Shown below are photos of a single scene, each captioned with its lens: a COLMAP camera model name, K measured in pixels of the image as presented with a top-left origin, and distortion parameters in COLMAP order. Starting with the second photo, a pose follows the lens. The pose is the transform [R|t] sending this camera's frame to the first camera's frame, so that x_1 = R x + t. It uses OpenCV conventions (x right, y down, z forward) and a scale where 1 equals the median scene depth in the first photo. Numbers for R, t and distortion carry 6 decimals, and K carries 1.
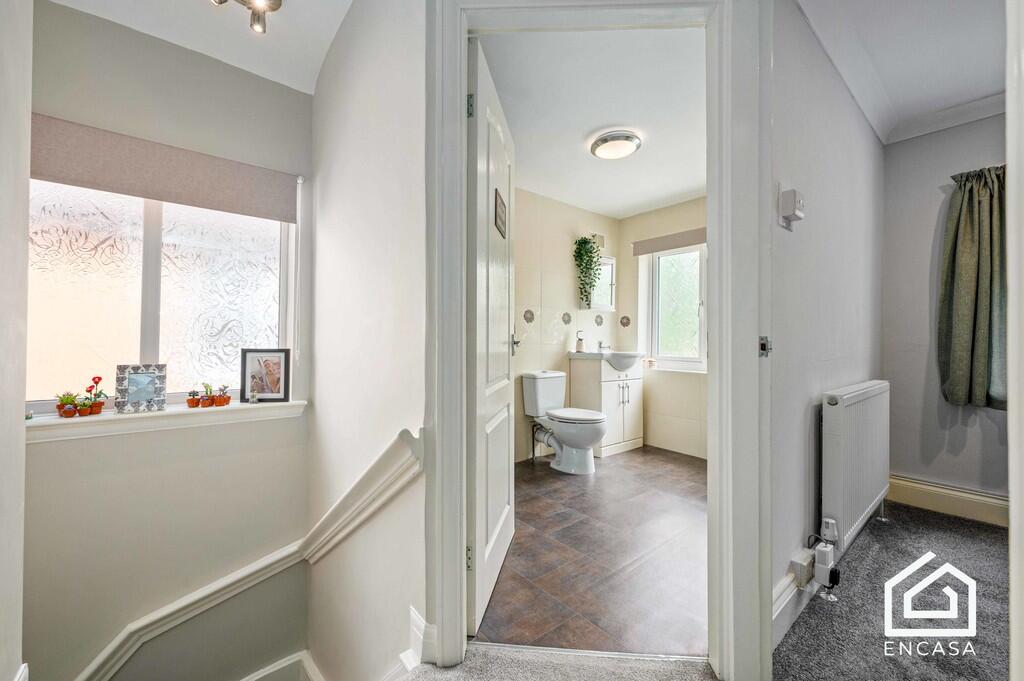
lens RADIAL K [[413.7, 0, 520.1], [0, 413.7, 336.9], [0, 0, 1]] dist [0.003135, -0.000305]
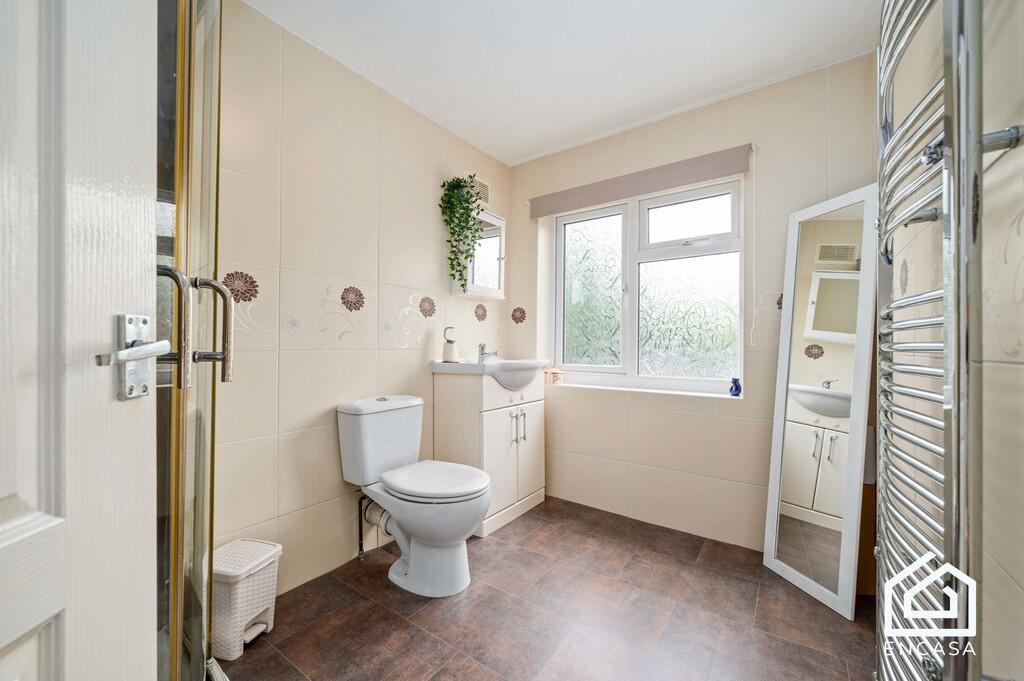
lens RADIAL K [[413.7, 0, 512.8], [0, 413.7, 339.0], [0, 0, 1]] dist [0.003135, -0.000305]
pose [[0.967972, 0.002469, 0.251048, 0.081540], [-0.002751, 0.999996, 0.000771, 0.001842], [-0.251045, -0.001437, 0.967974, 0.379739]]
